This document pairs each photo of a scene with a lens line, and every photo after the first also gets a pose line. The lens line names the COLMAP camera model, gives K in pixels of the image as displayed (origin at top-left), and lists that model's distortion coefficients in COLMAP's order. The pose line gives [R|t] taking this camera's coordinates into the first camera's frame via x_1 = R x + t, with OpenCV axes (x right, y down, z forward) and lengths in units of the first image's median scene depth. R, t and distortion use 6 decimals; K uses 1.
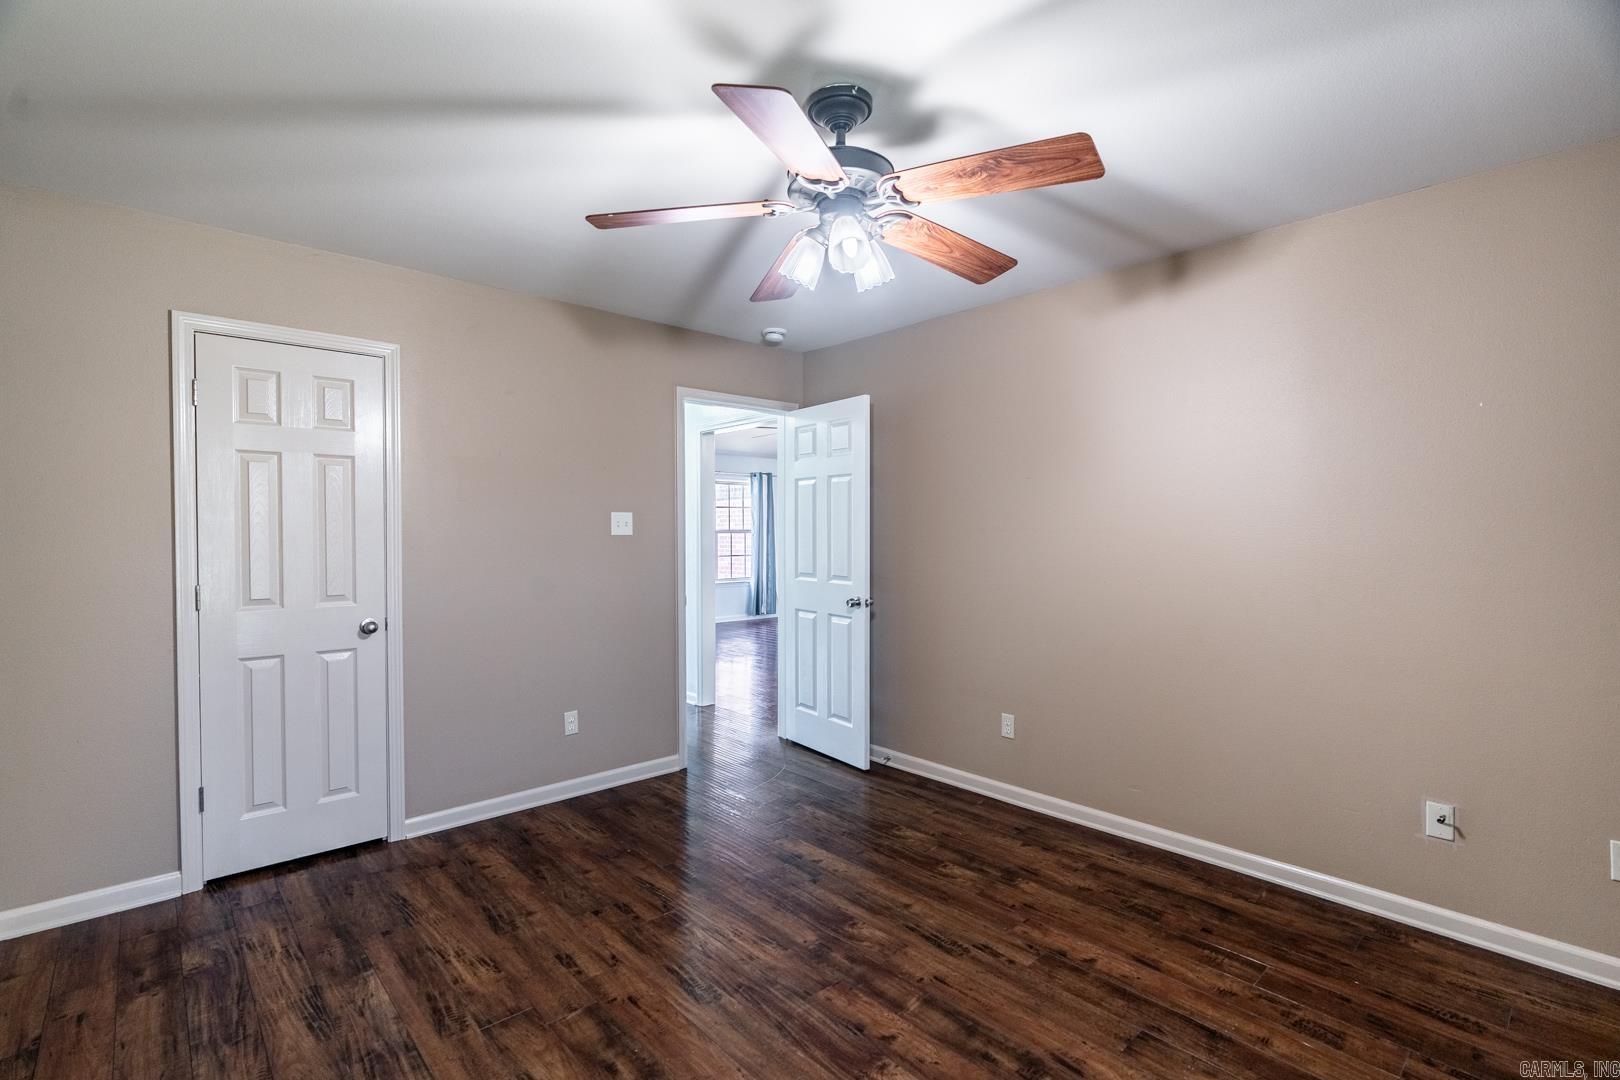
lens RADIAL K [[734.2, 0, 810.0], [0, 734.2, 540.0], [0, 0, 1]] dist [-0.010154, 0.000109]
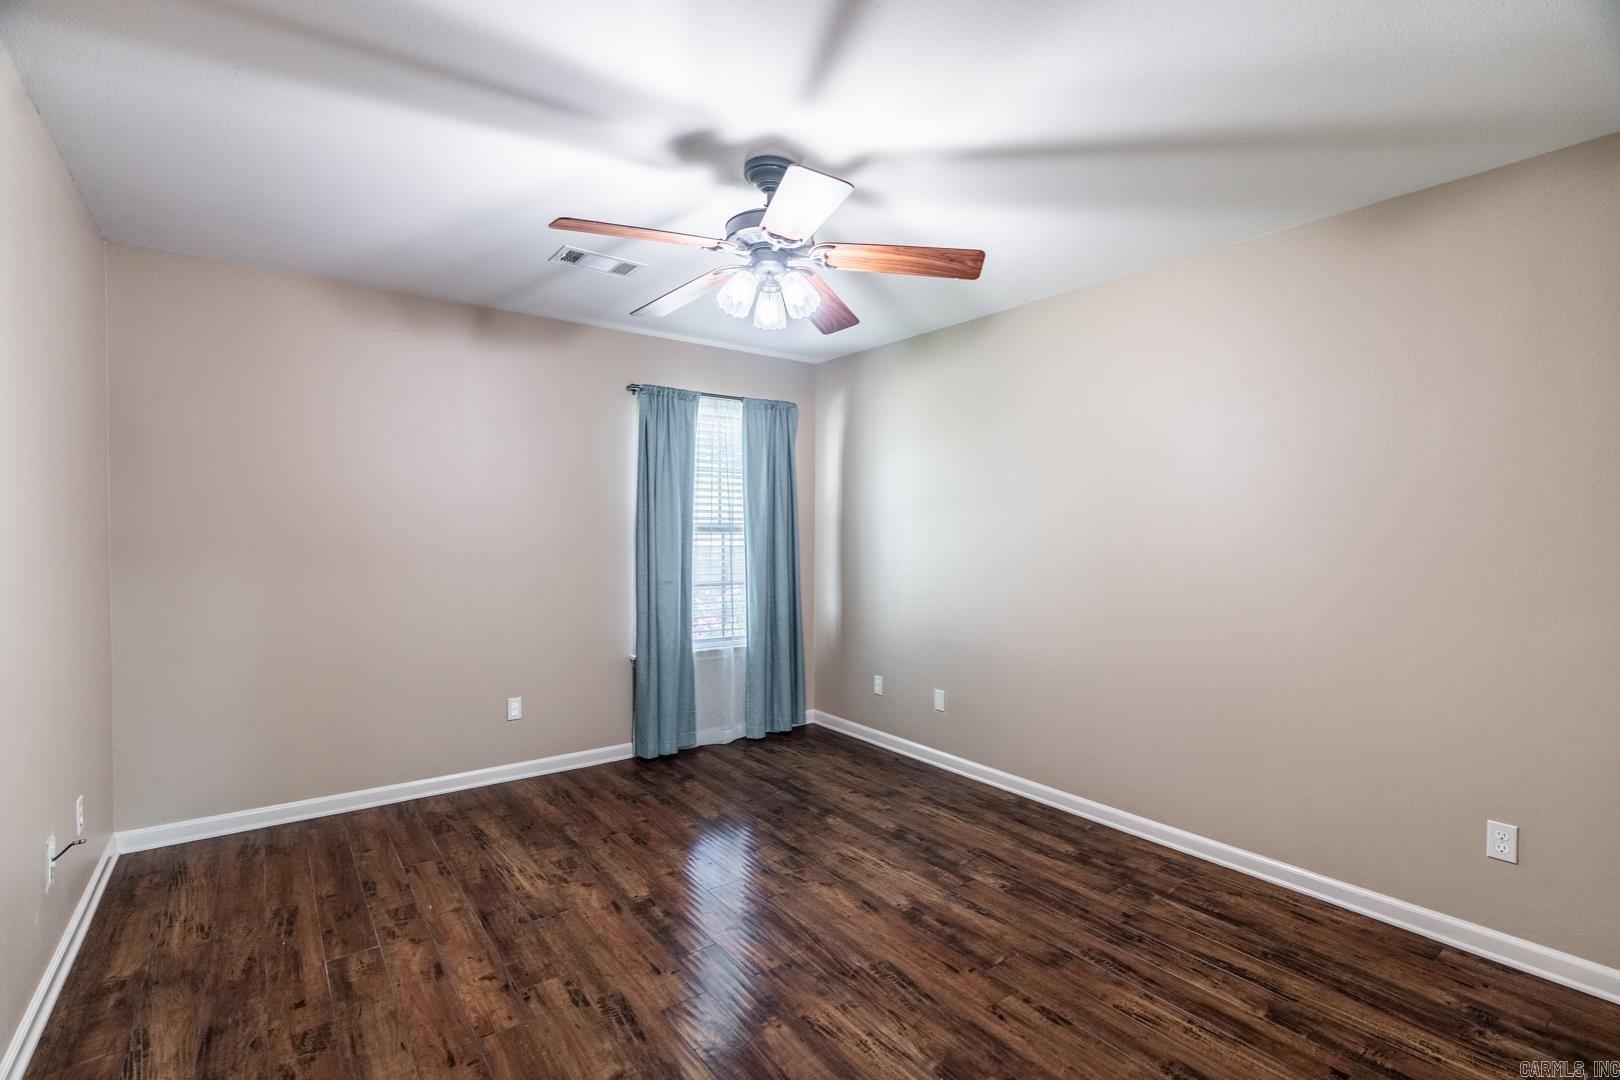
lens RADIAL K [[734.2, 0, 810.0], [0, 734.2, 540.0], [0, 0, 1]] dist [-0.010154, 0.000109]
pose [[-0.995059, -0.005283, 0.099146, -0.131727], [-0.003224, 0.999776, 0.020922, -0.017165], [-0.099234, 0.020499, -0.994853, 1.980884]]
